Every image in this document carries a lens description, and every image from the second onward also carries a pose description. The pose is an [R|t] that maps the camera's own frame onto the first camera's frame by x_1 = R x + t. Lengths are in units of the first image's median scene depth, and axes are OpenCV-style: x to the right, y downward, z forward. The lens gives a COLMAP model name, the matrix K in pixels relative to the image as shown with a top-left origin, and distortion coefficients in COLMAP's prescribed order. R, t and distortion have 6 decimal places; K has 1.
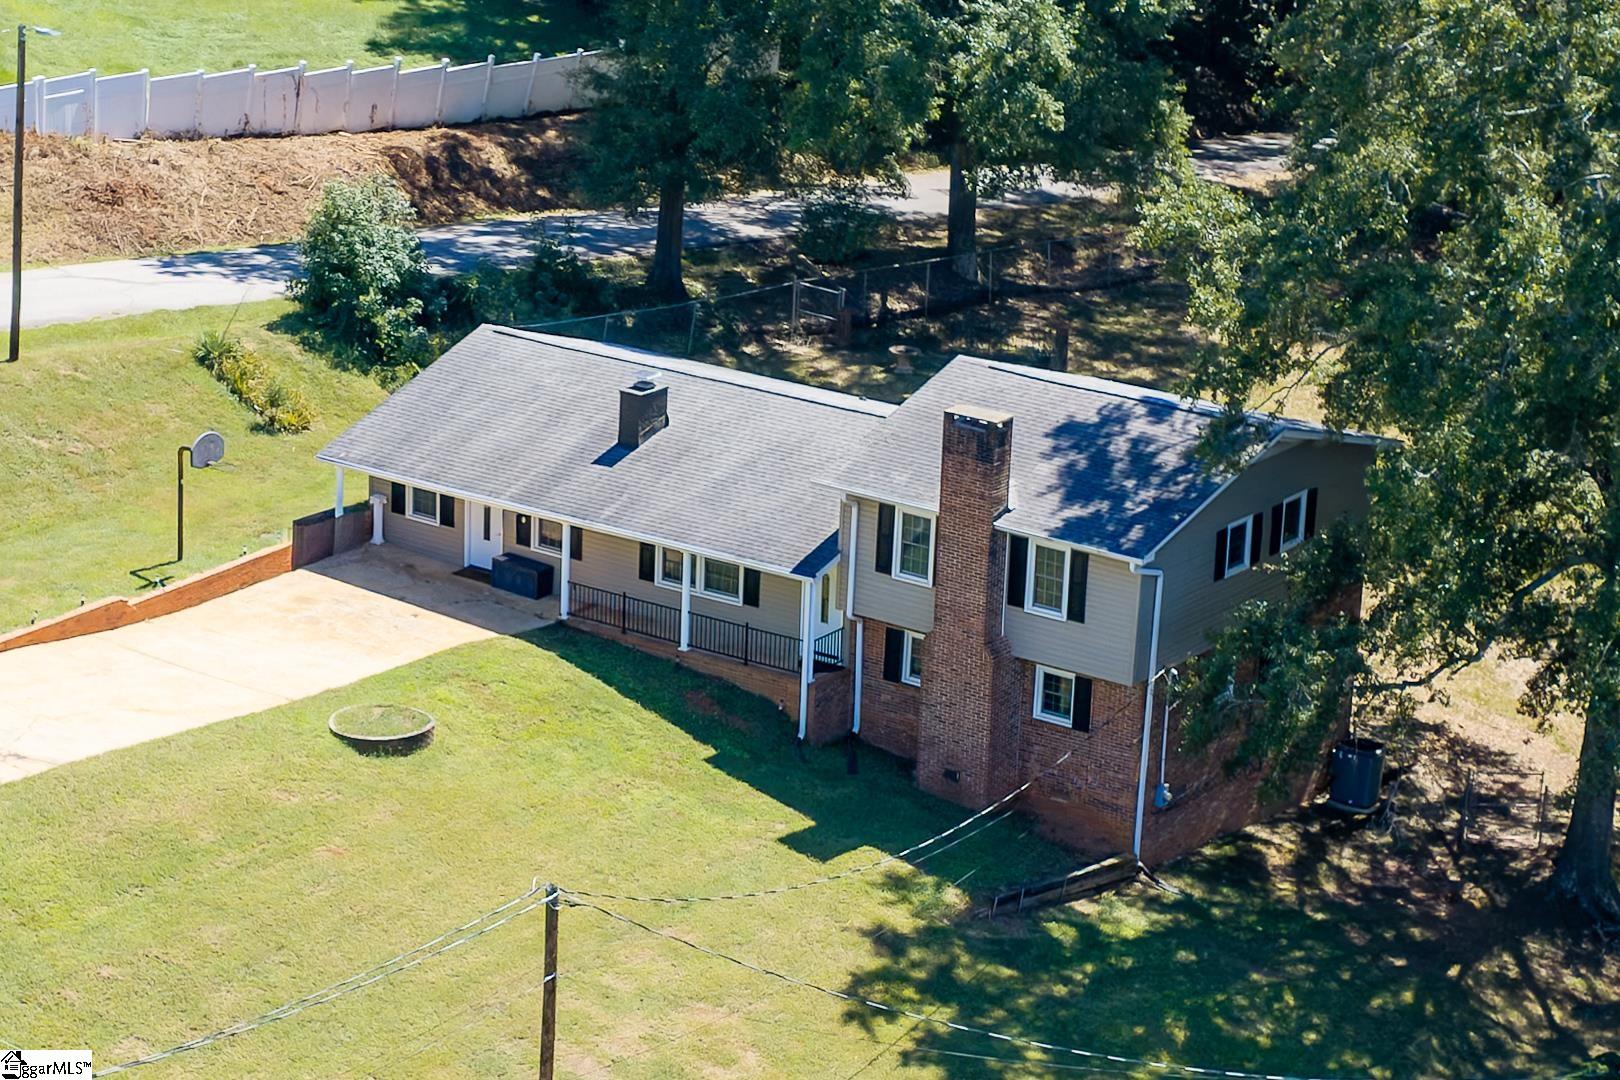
lens RADIAL K [[4851.1, 0, 809.9], [0, 4851.1, 539.9], [0, 0, 1]] dist [-0.264950, 0.000000]
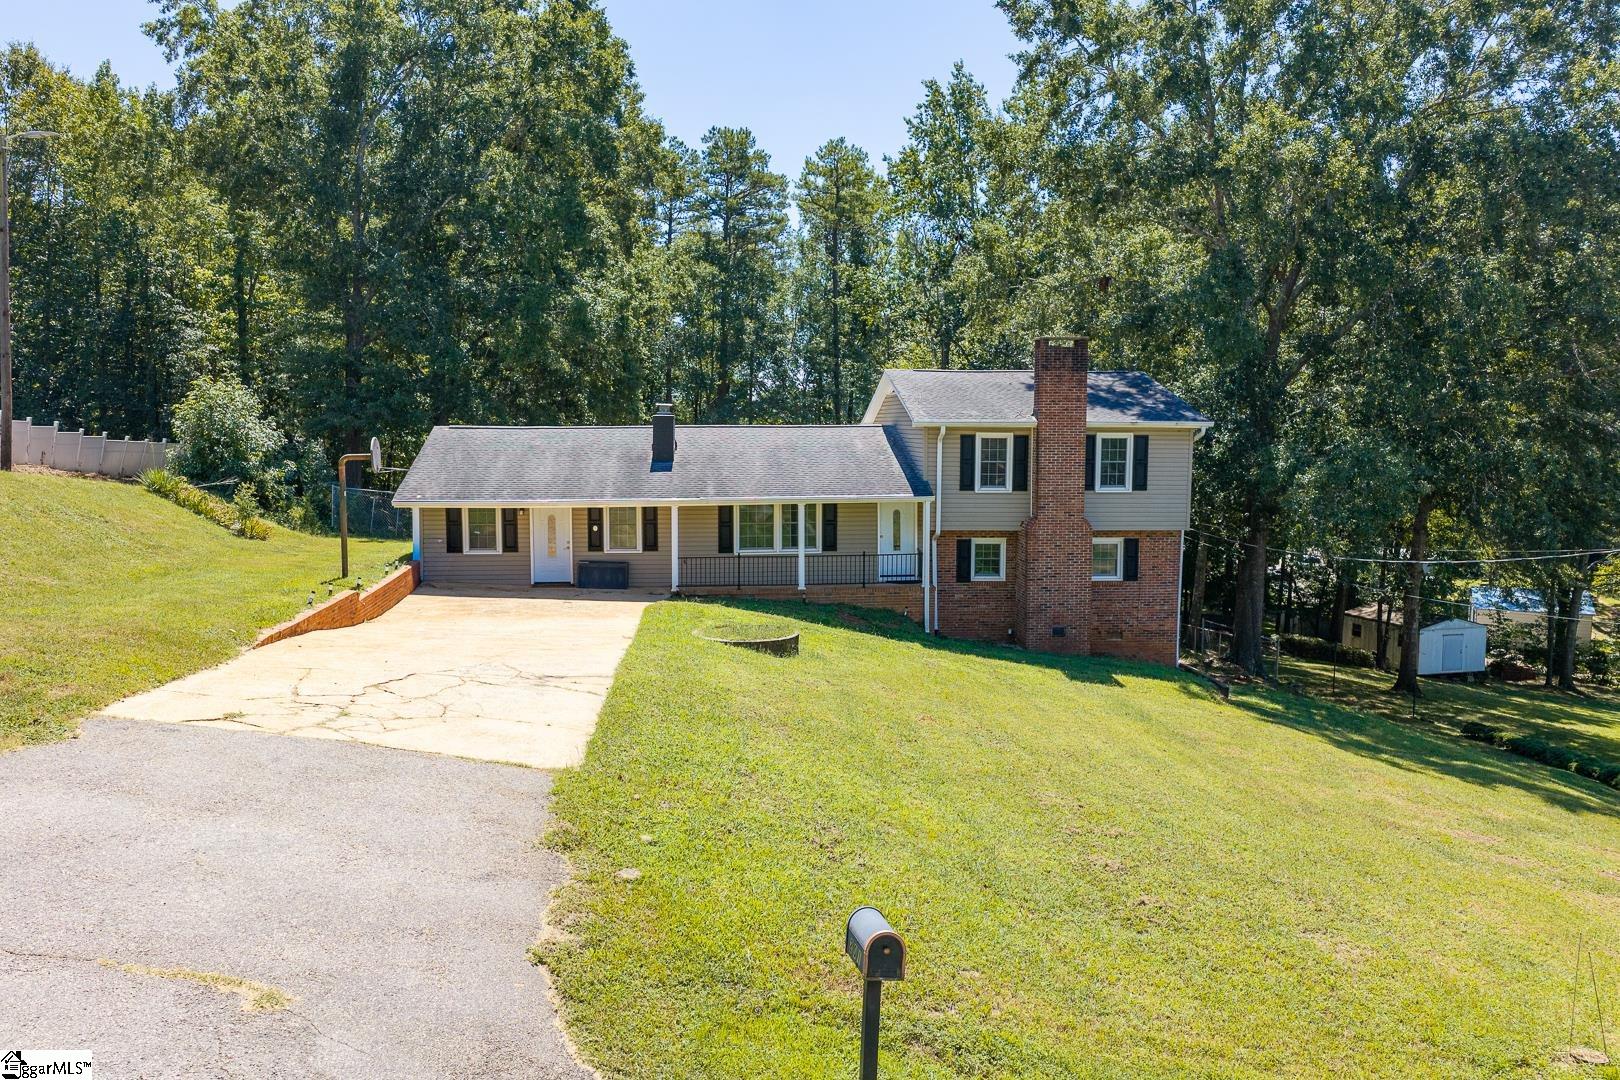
lens RADIAL K [[1337.2, 0, 820.6], [0, 1337.2, 534.2], [0, 0, 1]] dist [0.009744, -0.013008]
pose [[0.759229, -0.088221, 0.644816, -0.245491], [0.221365, 0.966703, -0.128383, 0.055375], [-0.612020, 0.240212, 0.753478, 0.771096]]
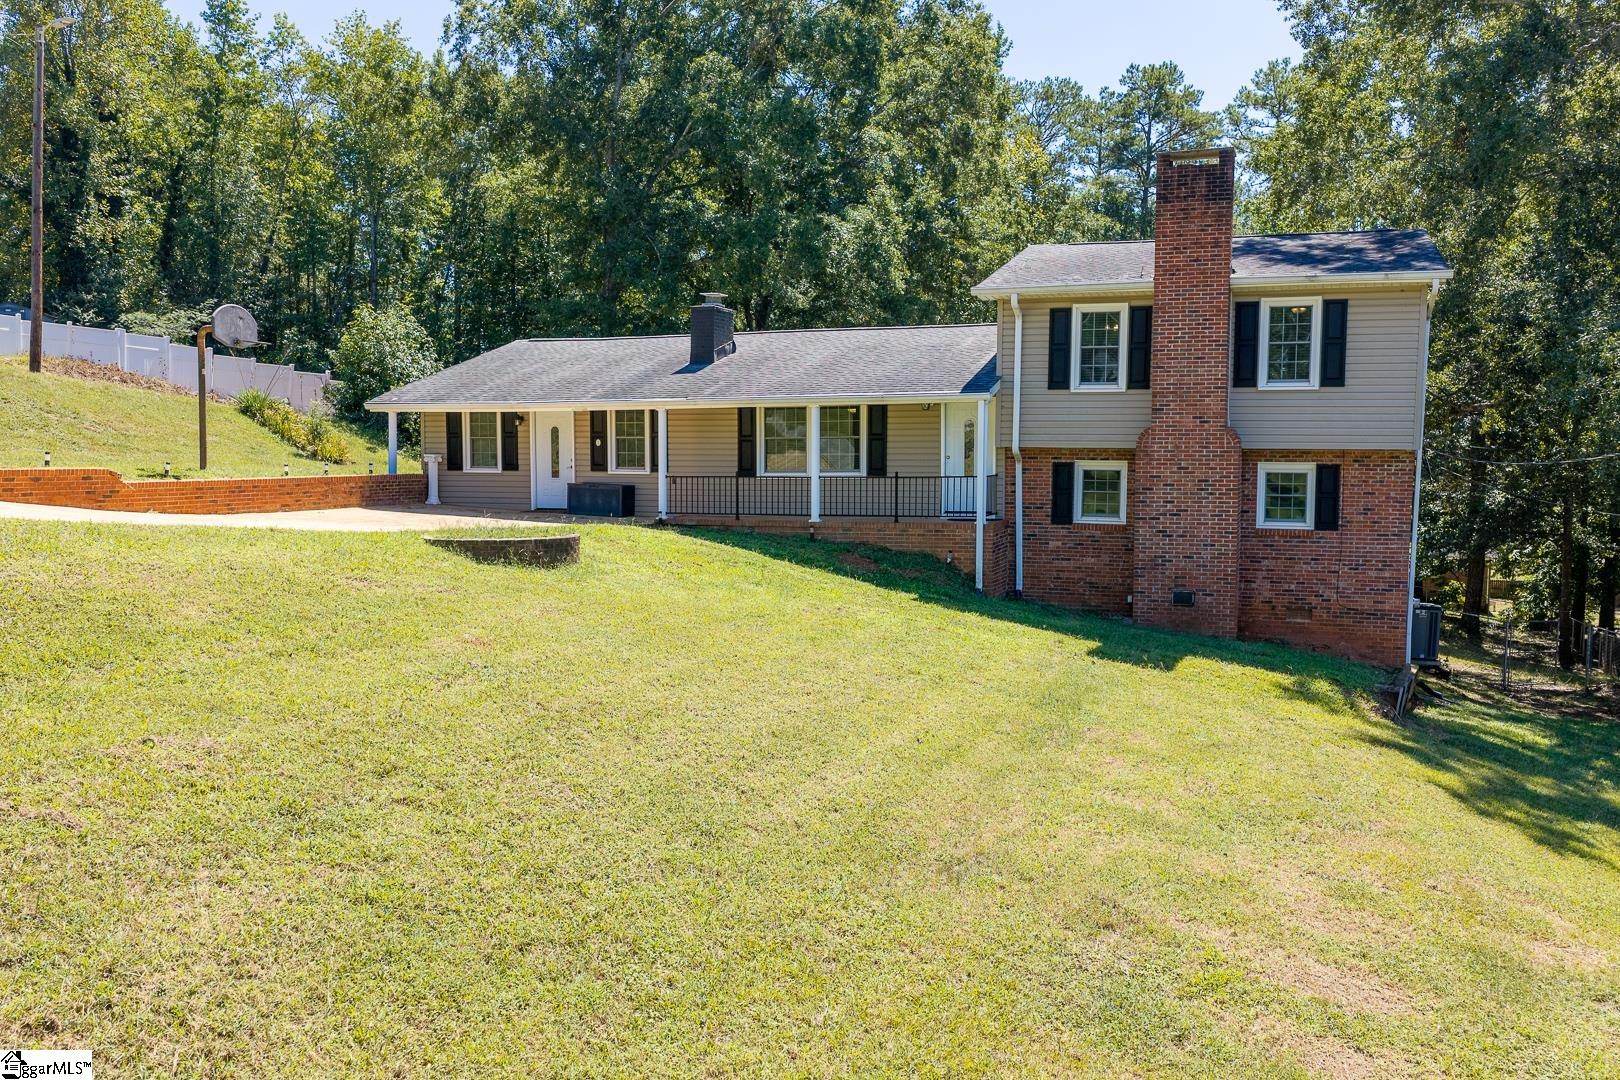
lens RADIAL K [[1337.2, 0, 825.8], [0, 1337.2, 540.1], [0, 0, 1]] dist [0.009744, -0.013008]
pose [[0.963503, -0.050191, 0.262951, -0.092637], [0.110580, 0.969168, -0.220194, 0.083706], [-0.243791, 0.241234, 0.939346, 0.798057]]
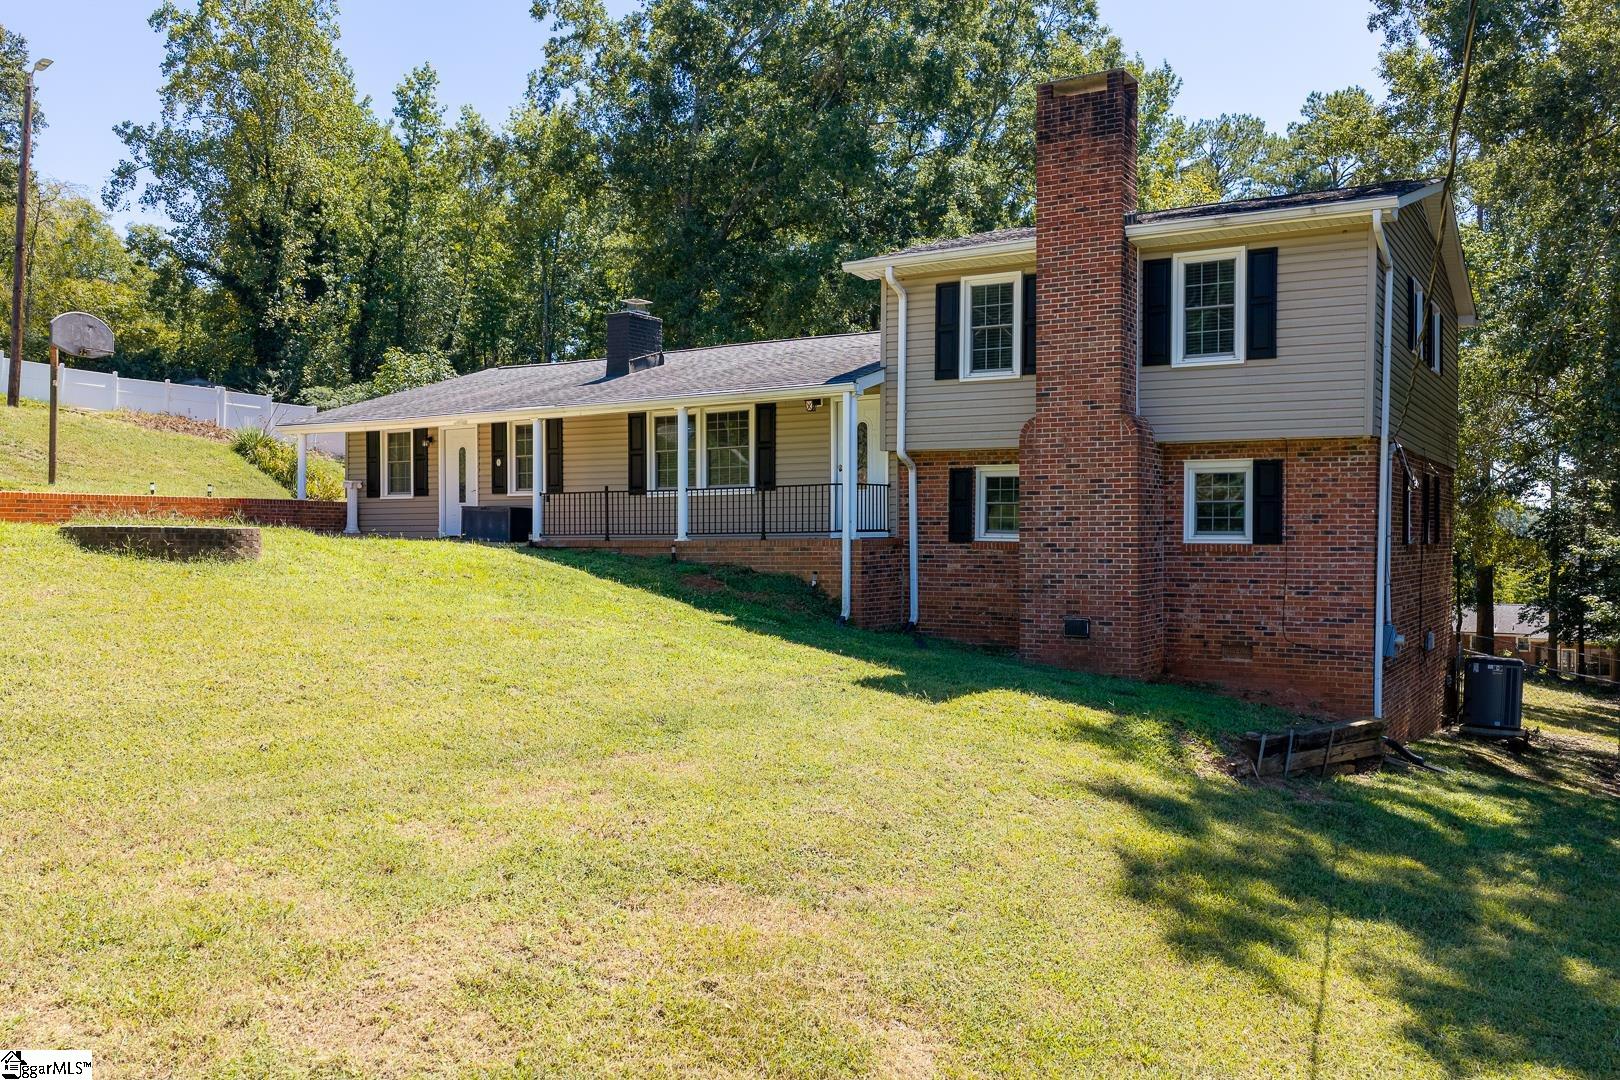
lens RADIAL K [[1337.2, 0, 826.7], [0, 1337.2, 540.0], [0, 0, 1]] dist [0.009744, -0.013008]
pose [[0.997088, -0.034934, 0.067791, -0.017967], [0.053767, 0.952417, -0.300018, 0.091459], [-0.054084, 0.302790, 0.951522, 0.825519]]
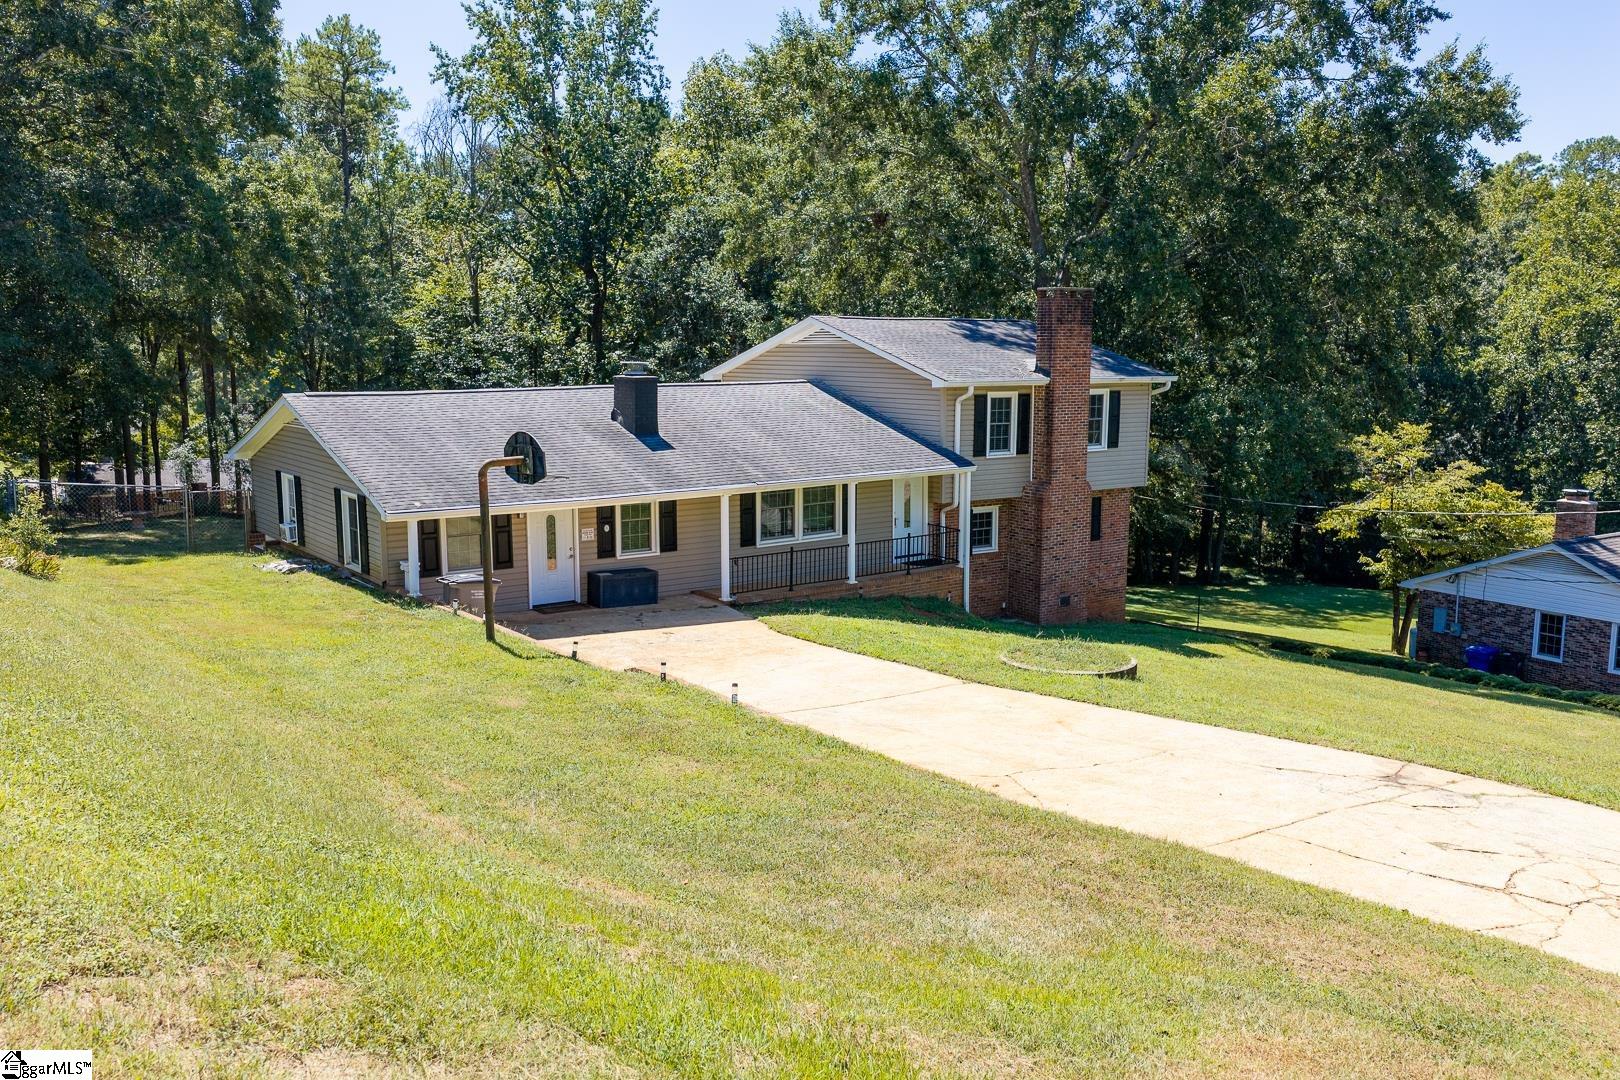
lens RADIAL K [[1337.2, 0, 812.1], [0, 1337.2, 542.8], [0, 0, 1]] dist [0.009744, -0.013008]
pose [[0.325692, -0.176917, 0.928776, -0.301287], [0.297831, 0.951523, 0.076810, -0.010069], [-0.897341, 0.251602, 0.362595, 0.937797]]
